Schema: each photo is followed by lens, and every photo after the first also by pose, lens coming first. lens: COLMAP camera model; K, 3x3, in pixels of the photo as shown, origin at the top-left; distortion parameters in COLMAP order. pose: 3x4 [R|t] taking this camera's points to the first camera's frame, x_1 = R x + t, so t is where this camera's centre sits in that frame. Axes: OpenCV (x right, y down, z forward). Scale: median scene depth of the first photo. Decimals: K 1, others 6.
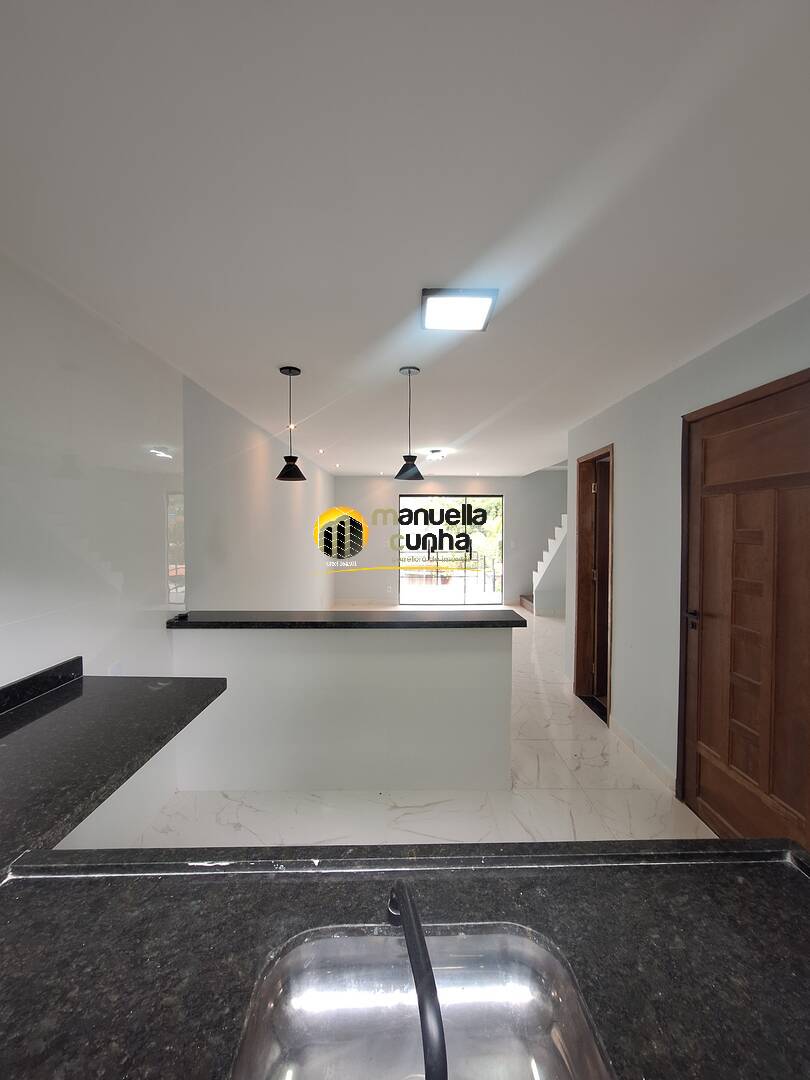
lens RADIAL K [[429.0, 0, 406.0], [0, 429.0, 537.7], [0, 0, 1]] dist [-0.004645, 0.001236]
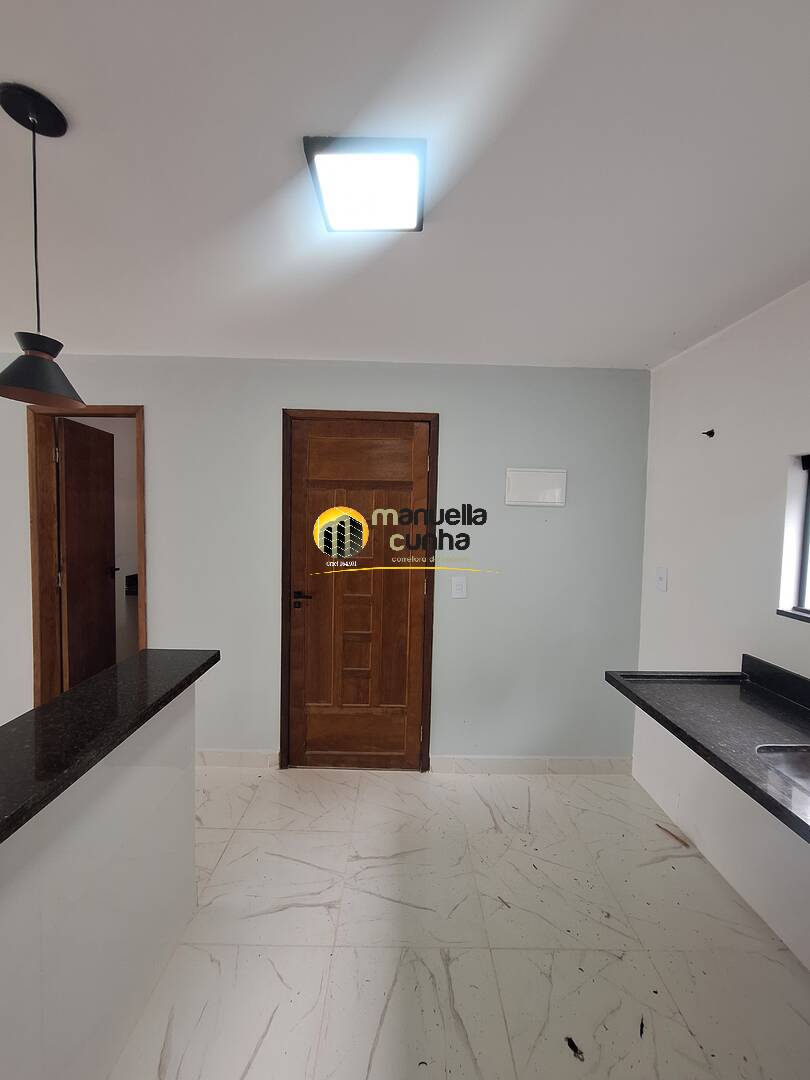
lens RADIAL K [[429.0, 0, 404.2], [0, 429.0, 540.3], [0, 0, 1]] dist [-0.004645, 0.001236]
pose [[0.002446, -0.063416, 0.997984, -0.459144], [0.008832, 0.997950, 0.063392, -0.031390], [-0.999958, 0.008659, 0.003001, 0.785182]]
